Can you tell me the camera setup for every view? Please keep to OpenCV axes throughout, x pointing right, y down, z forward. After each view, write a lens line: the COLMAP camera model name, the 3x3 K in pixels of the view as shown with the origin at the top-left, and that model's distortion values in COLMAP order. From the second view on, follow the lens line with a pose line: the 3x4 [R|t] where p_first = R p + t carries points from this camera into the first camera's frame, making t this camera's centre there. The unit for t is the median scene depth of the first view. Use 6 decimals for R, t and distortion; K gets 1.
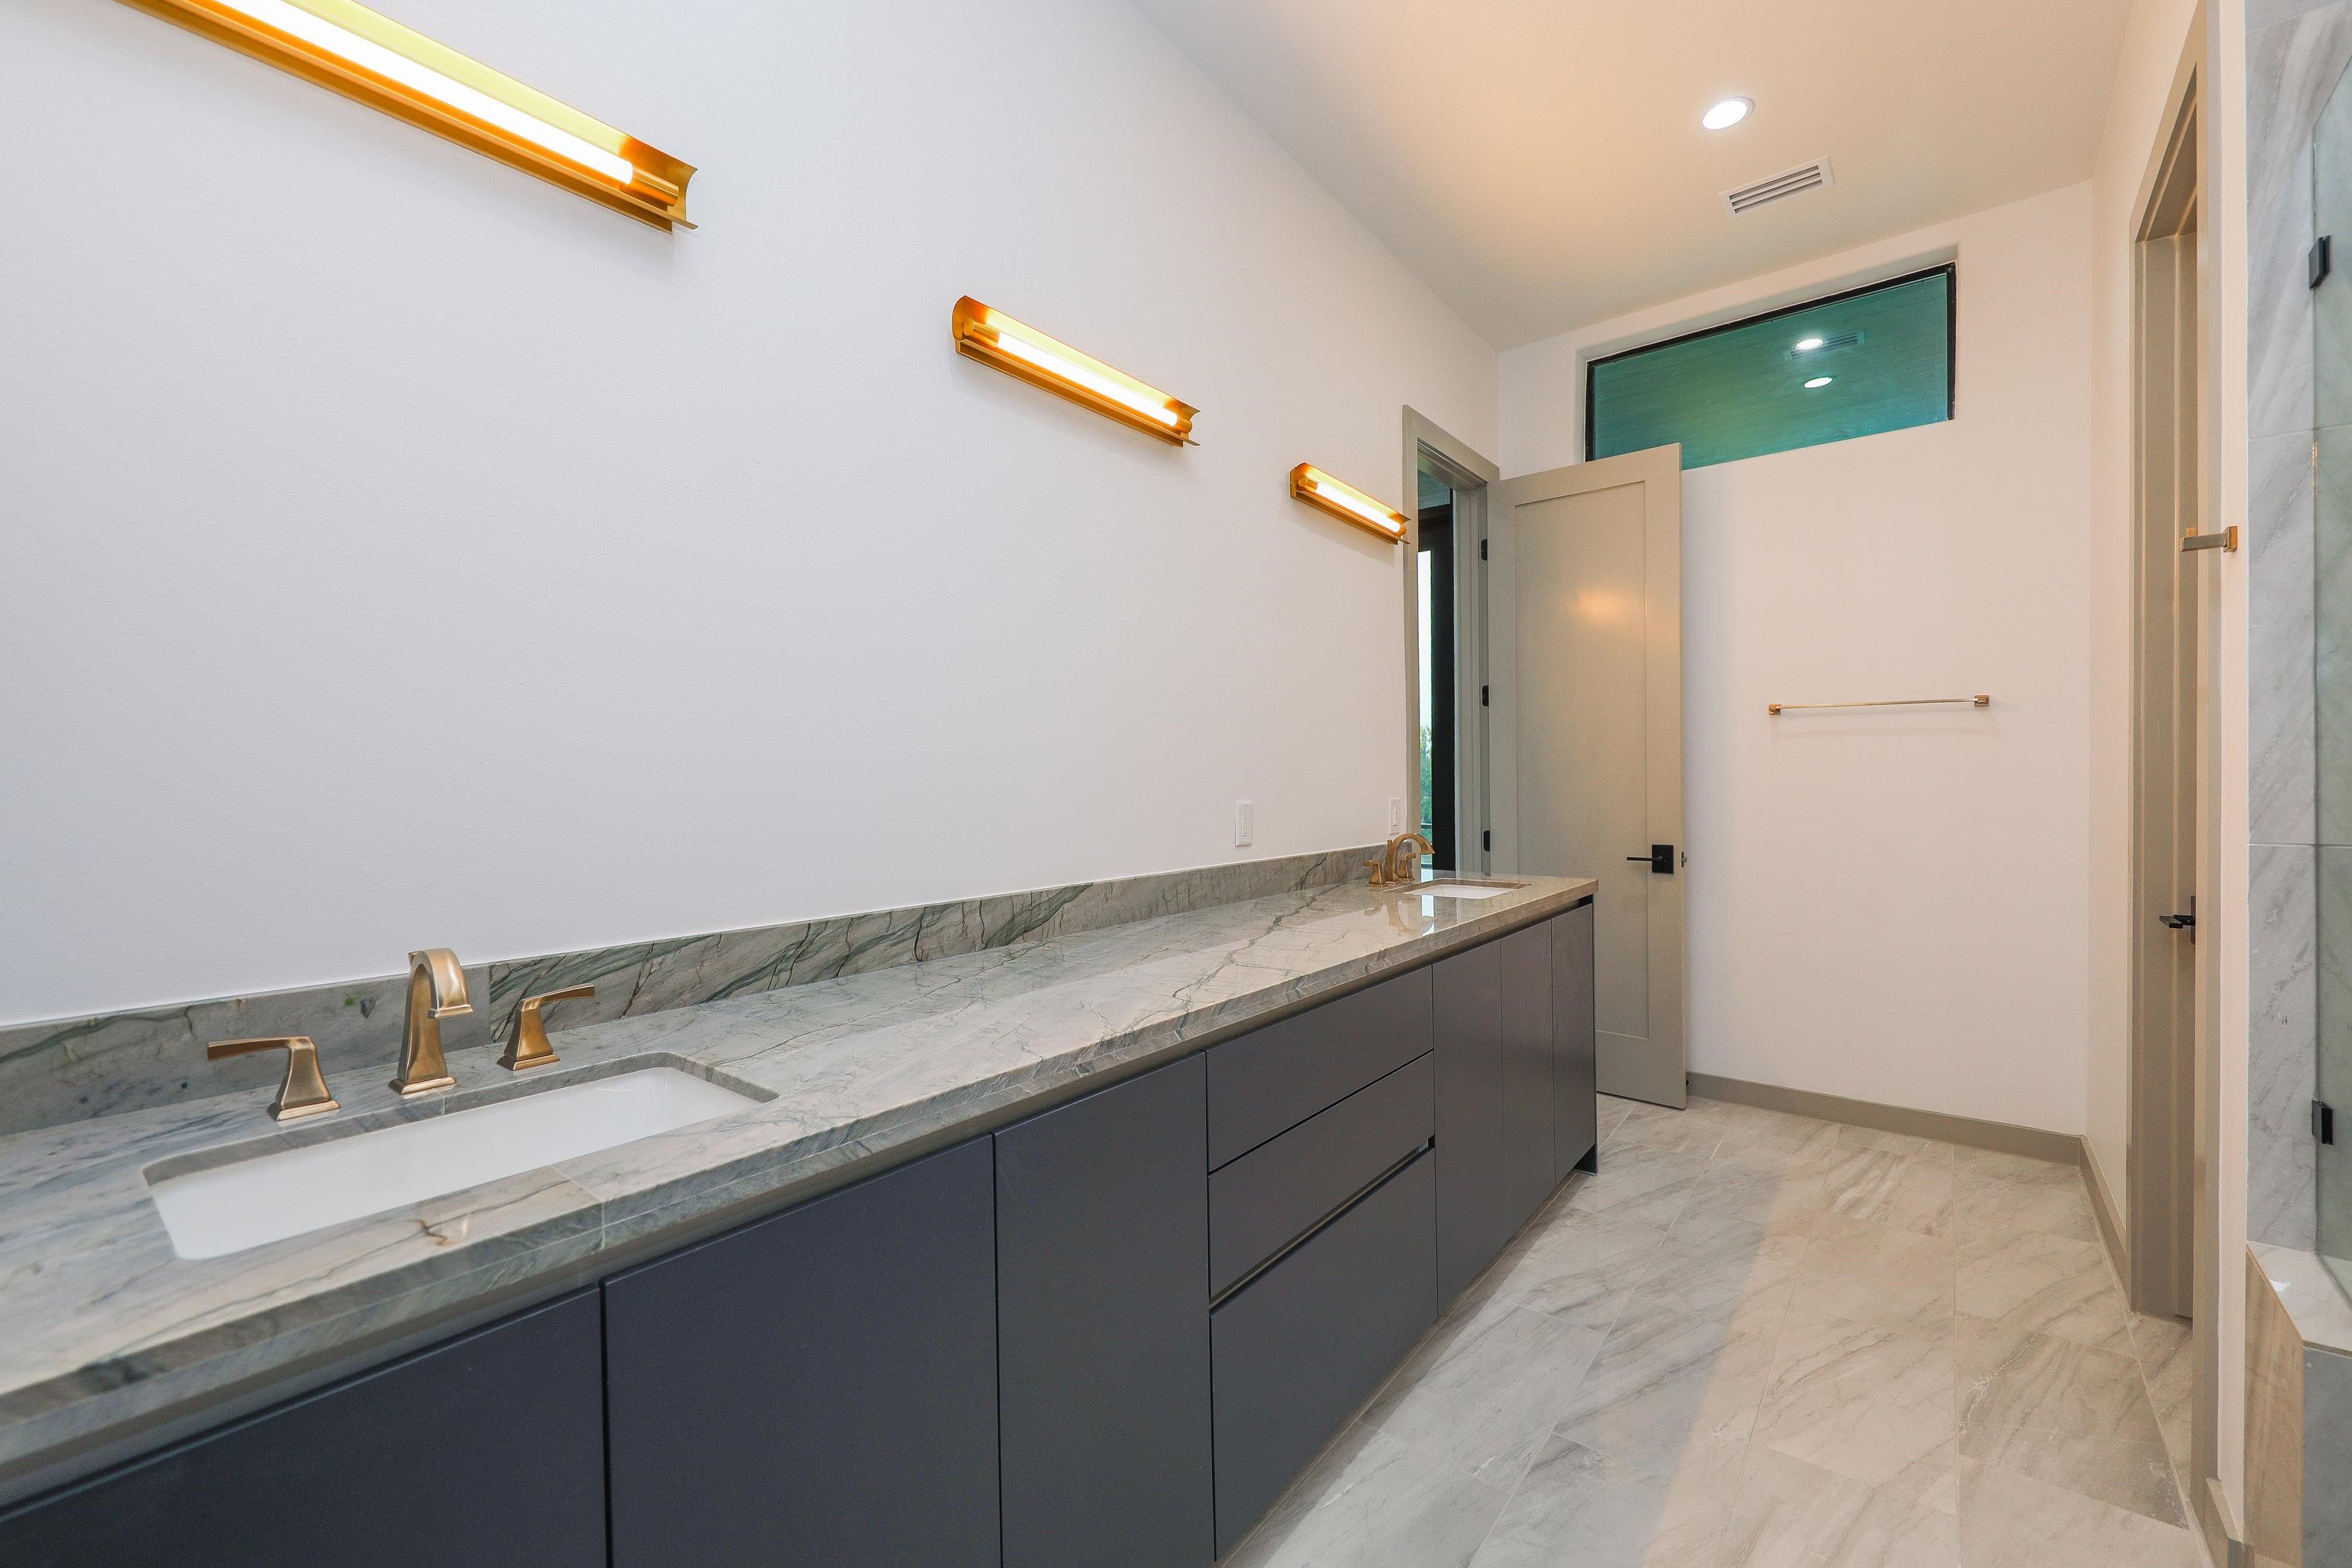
lens RADIAL K [[933.6, 0, 1159.6], [0, 933.6, 786.8], [0, 0, 1]] dist [0.007854, -0.003538]
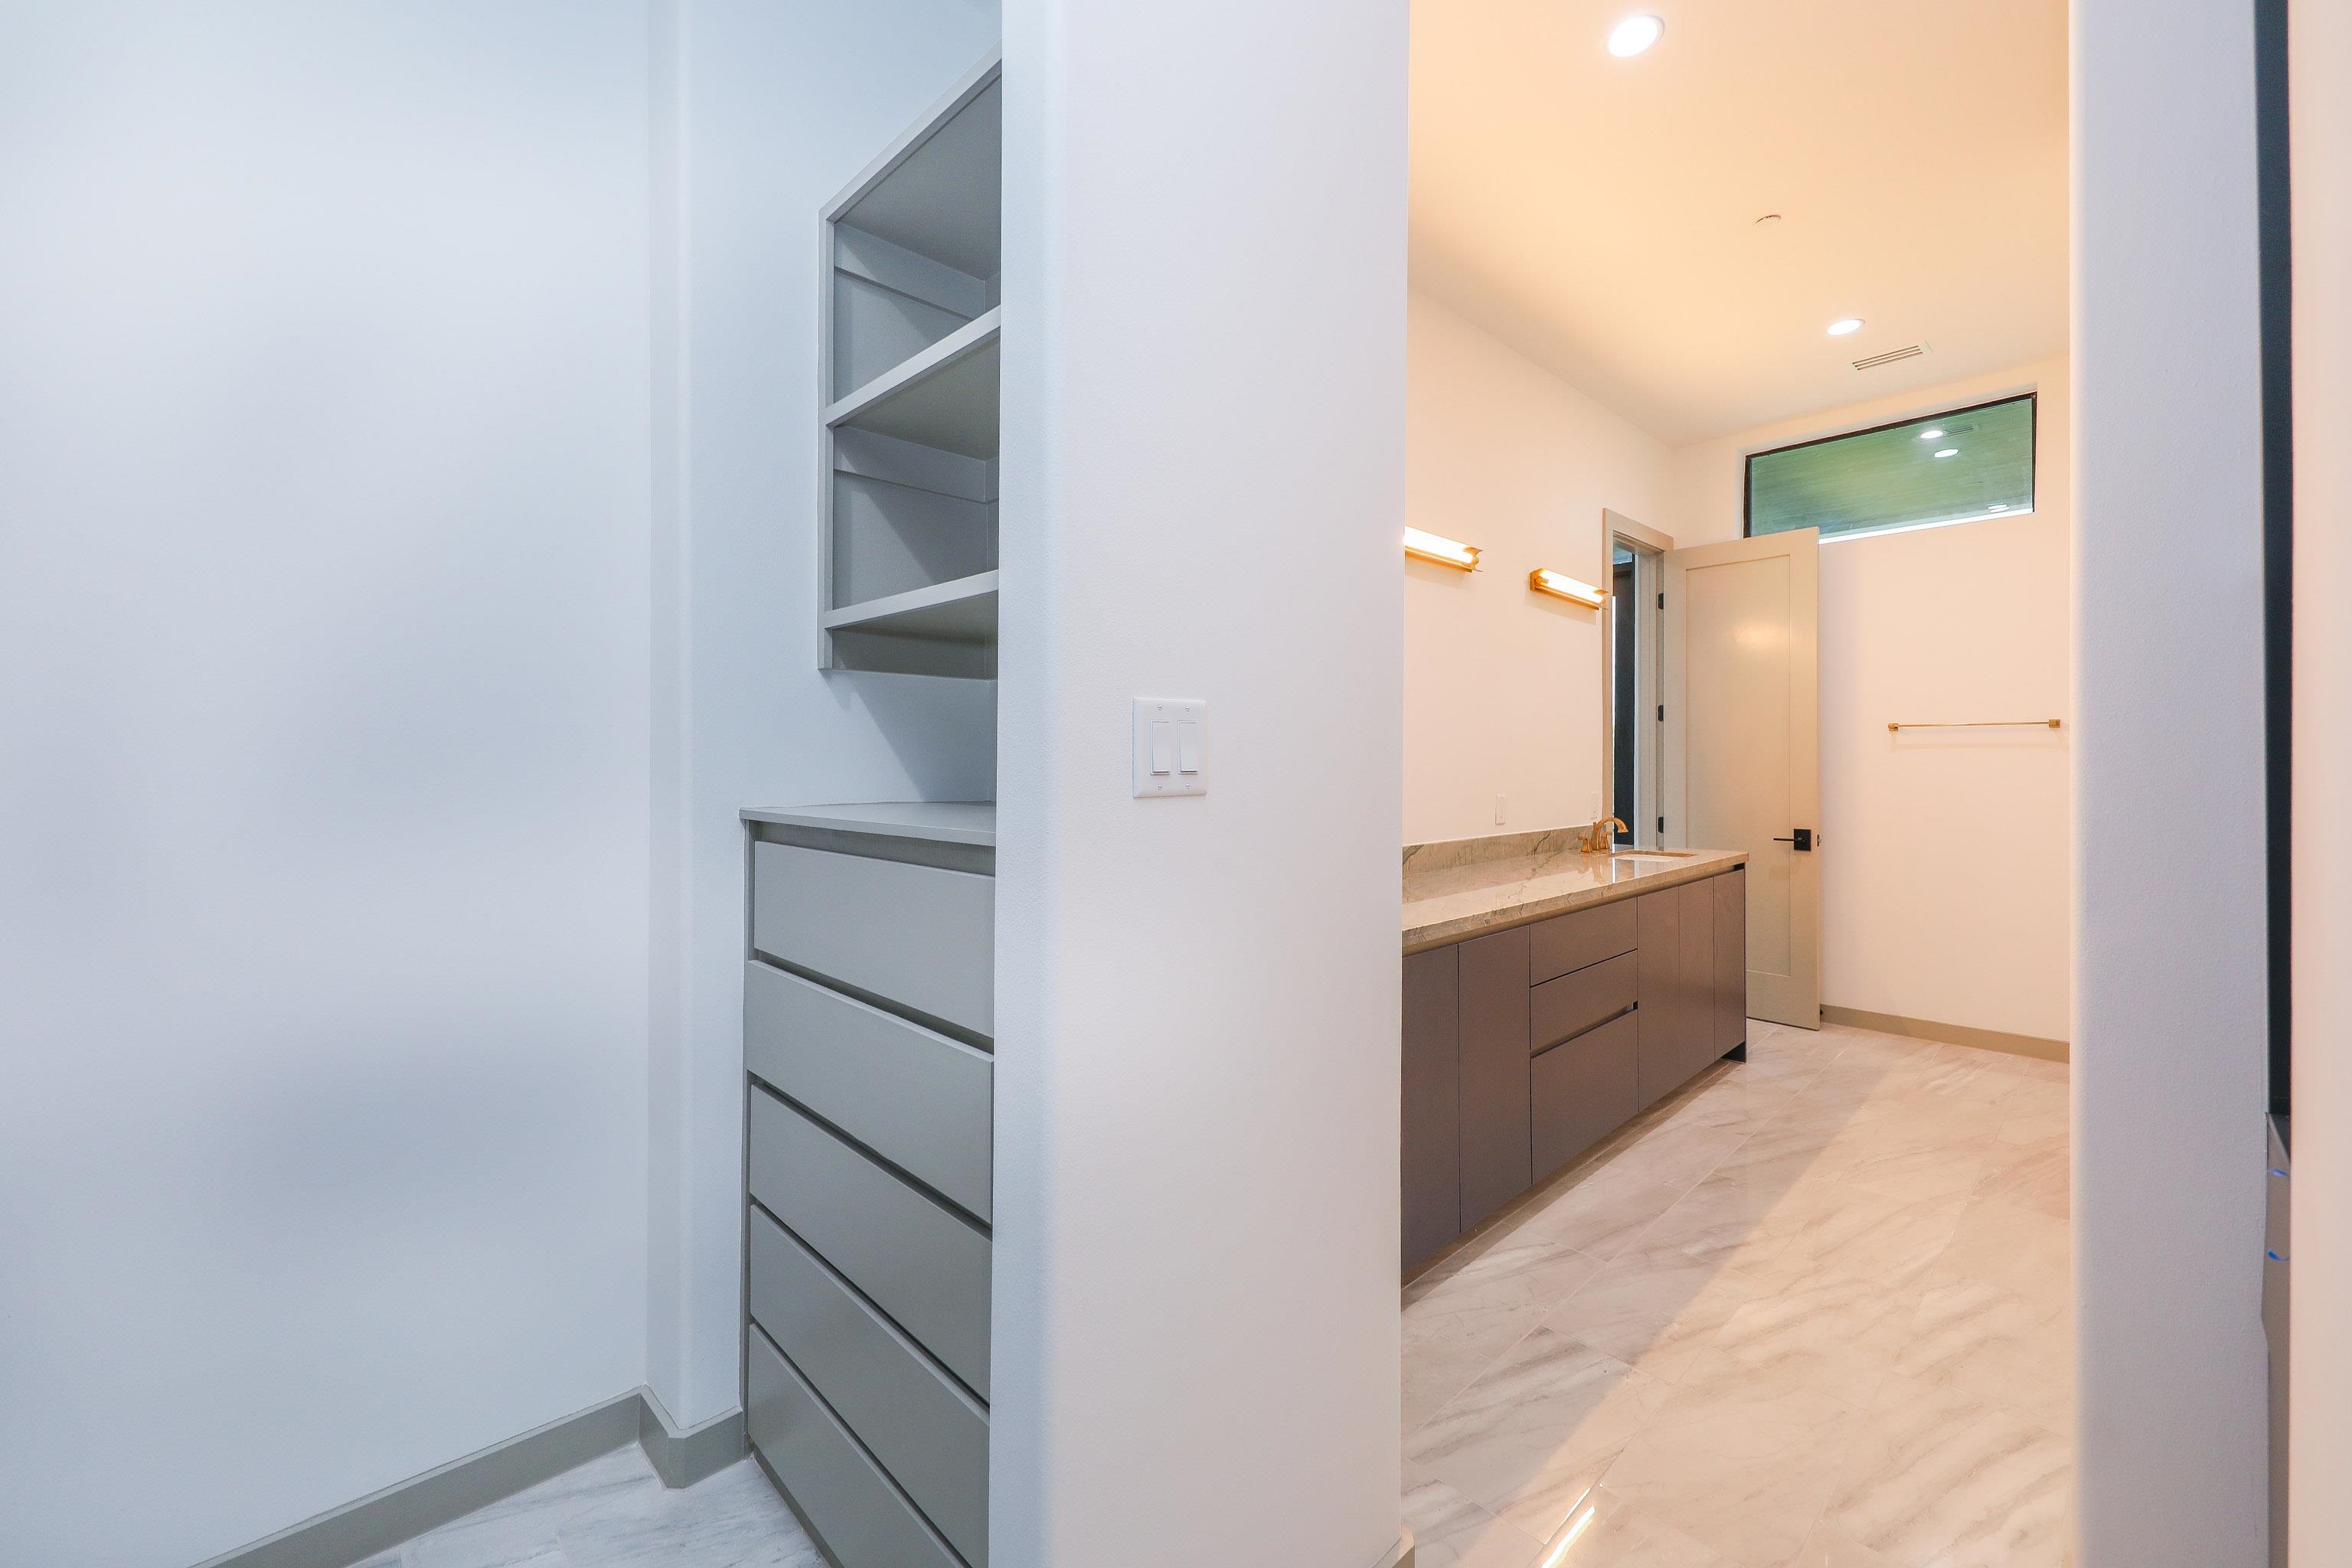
lens RADIAL K [[933.6, 0, 1197.6], [0, 933.6, 774.2], [0, 0, 1]] dist [0.007854, -0.003538]
pose [[0.994387, 0.006417, -0.105607, -0.204759], [-0.006026, 0.999974, 0.004015, -0.018388], [0.105630, -0.003356, 0.994400, -0.481054]]
